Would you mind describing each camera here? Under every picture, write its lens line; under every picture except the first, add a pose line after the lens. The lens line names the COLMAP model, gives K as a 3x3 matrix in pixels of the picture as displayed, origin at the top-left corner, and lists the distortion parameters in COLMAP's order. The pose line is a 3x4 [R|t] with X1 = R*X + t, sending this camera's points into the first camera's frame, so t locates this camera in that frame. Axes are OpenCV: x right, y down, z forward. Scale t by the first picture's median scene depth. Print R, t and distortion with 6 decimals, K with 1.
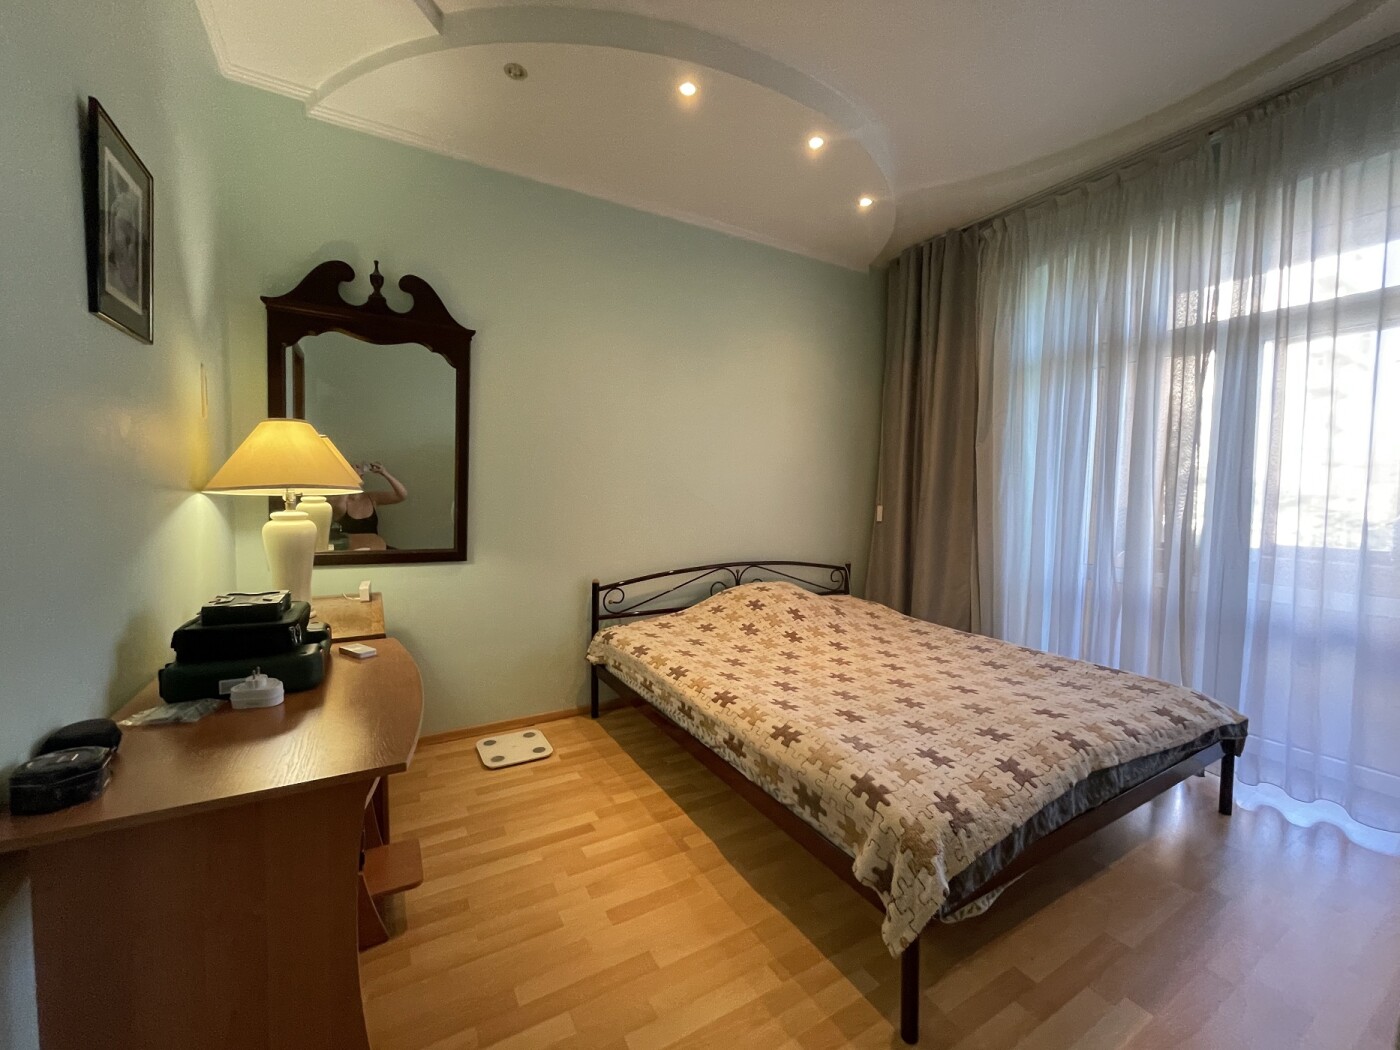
lens RADIAL K [[569.4, 0, 698.9], [0, 569.4, 524.4], [0, 0, 1]] dist [-0.000758, 0.000054]
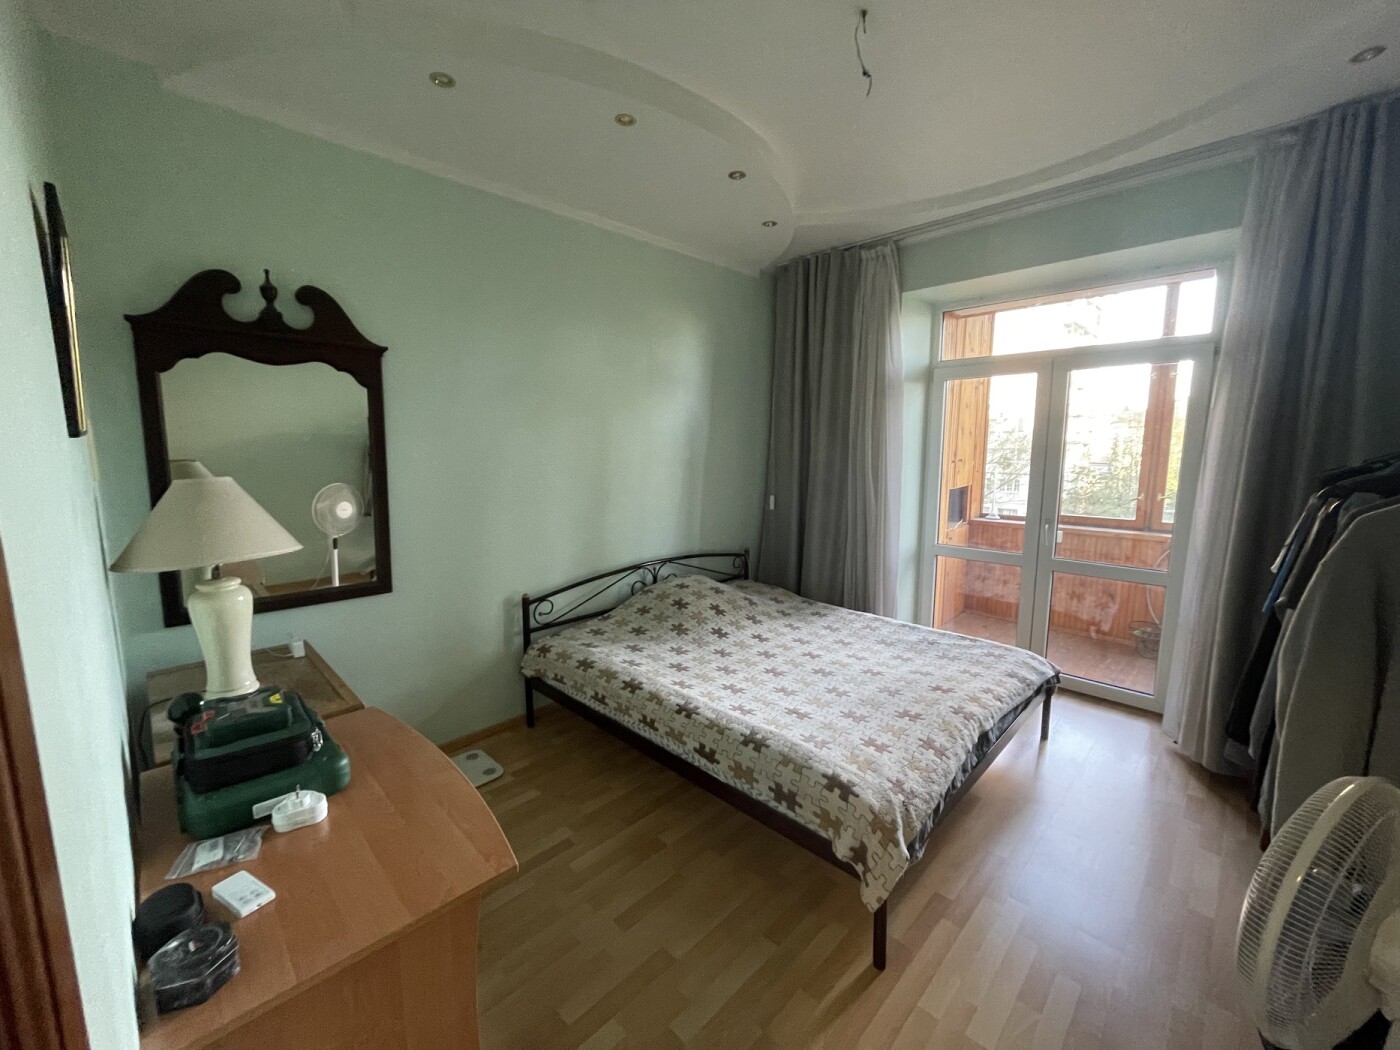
lens RADIAL K [[569.4, 0, 700.1], [0, 569.4, 523.8], [0, 0, 1]] dist [-0.000758, 0.000054]
pose [[0.964583, -0.052556, 0.258490, -0.175650], [0.030469, 0.995590, 0.088722, -0.135992], [-0.262013, -0.077704, 0.961931, -0.043748]]
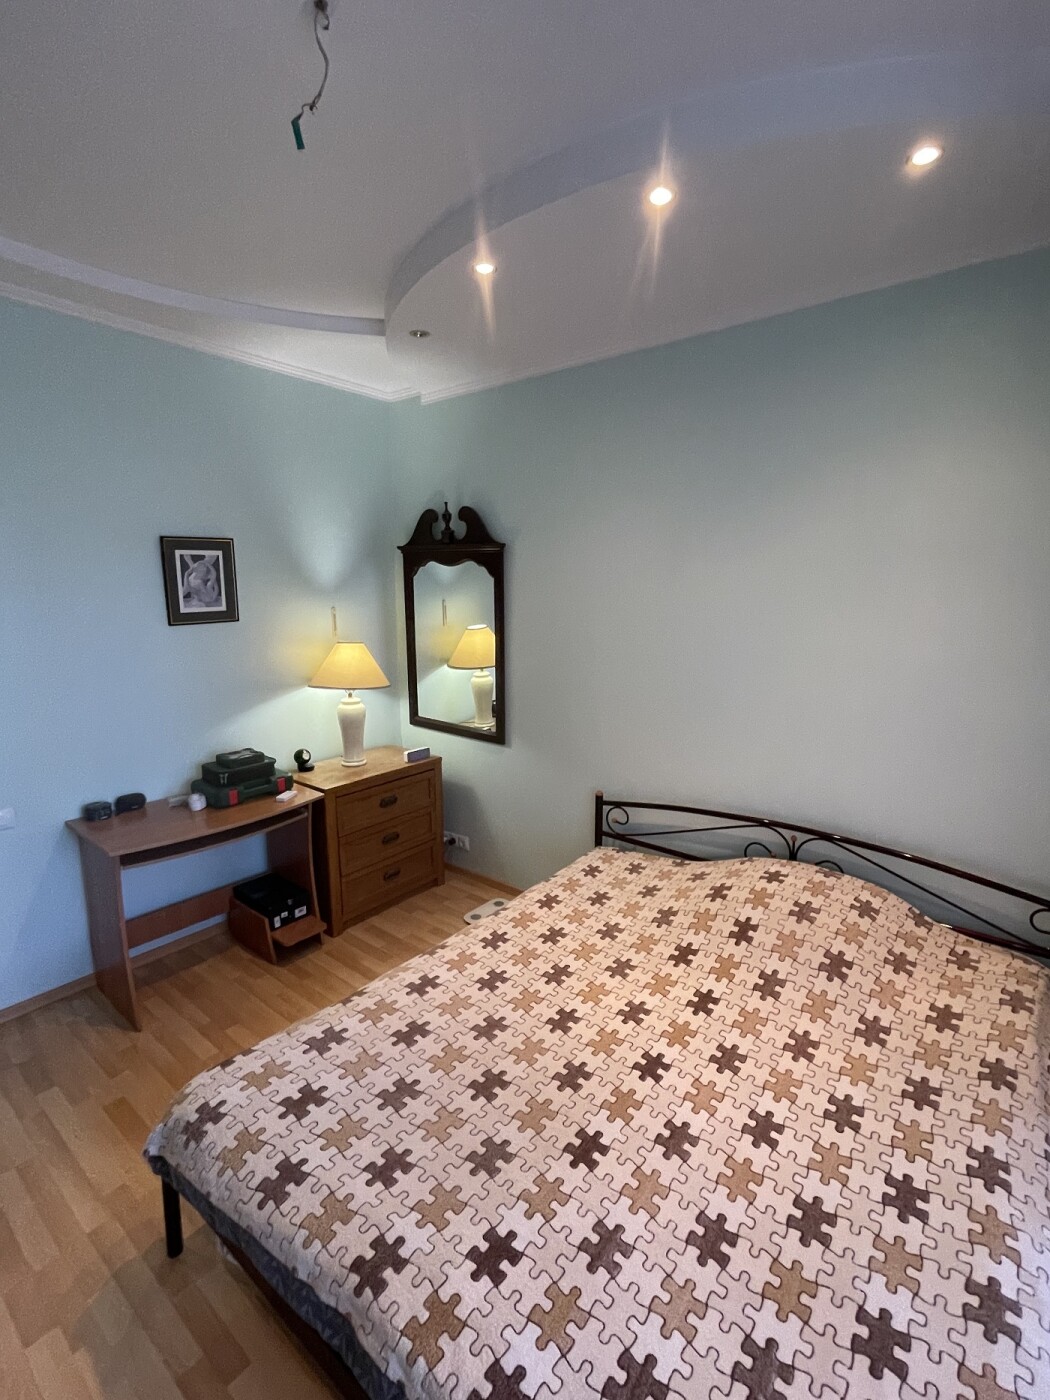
lens RADIAL K [[661.9, 0, 528.6], [0, 661.9, 693.4], [0, 0, 1]] dist [-0.002100, 0.000247]
pose [[0.353152, 0.140468, -0.924961, 0.949649], [-0.050396, 0.990085, 0.131116, -0.247588], [0.934208, 0.000311, 0.356729, 0.658702]]
